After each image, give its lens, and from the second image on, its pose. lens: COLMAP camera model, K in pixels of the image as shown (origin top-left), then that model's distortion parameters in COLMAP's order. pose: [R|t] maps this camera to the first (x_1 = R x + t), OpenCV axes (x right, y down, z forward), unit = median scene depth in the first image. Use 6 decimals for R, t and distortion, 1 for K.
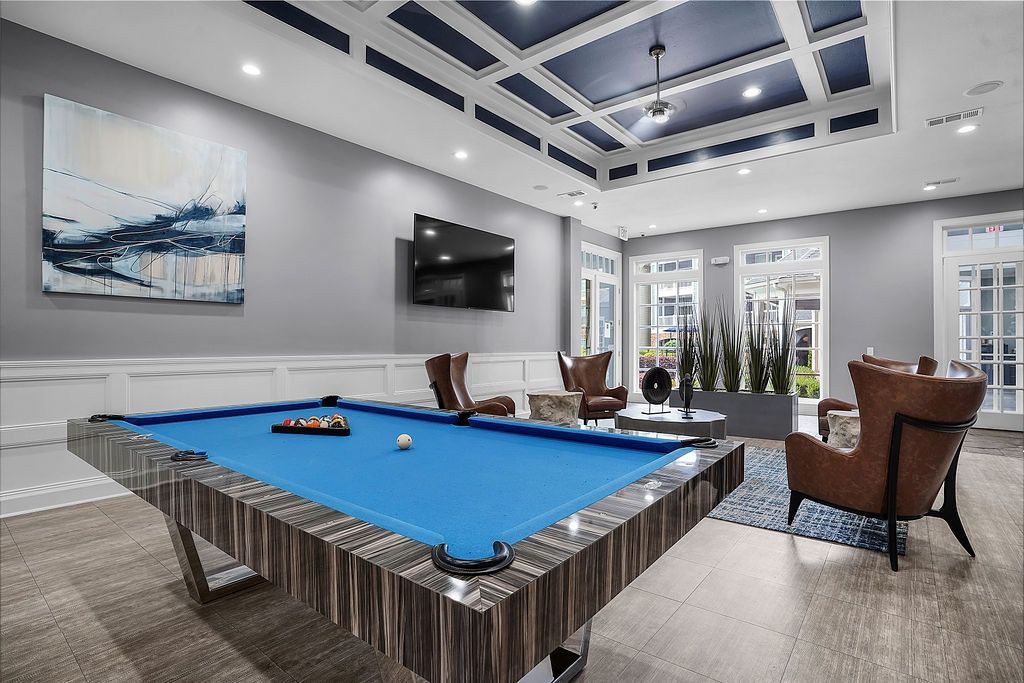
lens RADIAL K [[493.7, 0, 509.0], [0, 493.7, 351.9], [0, 0, 1]] dist [-0.045074, 0.000720]
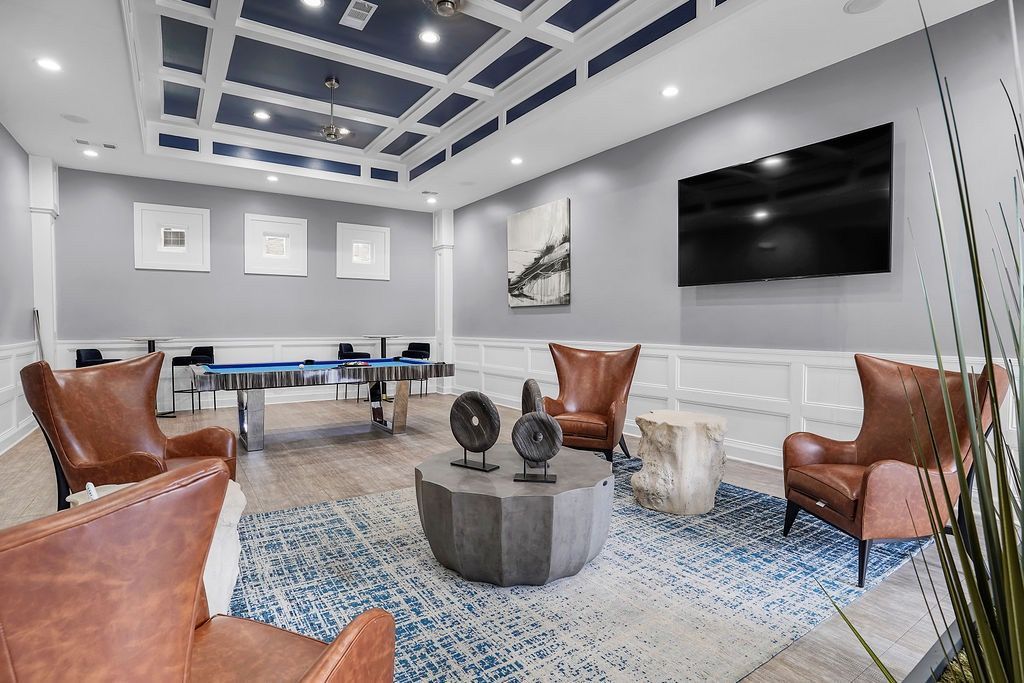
lens RADIAL K [[521.6, 0, 512.0], [0, 521.6, 341.5], [0, 0, 1]] dist [-0.050741, 0.000420]
pose [[-0.292874, 0.029715, -0.955689, 1.123790], [-0.012337, 0.999316, 0.034852, -0.045351], [0.956071, 0.021998, -0.292307, 1.478380]]
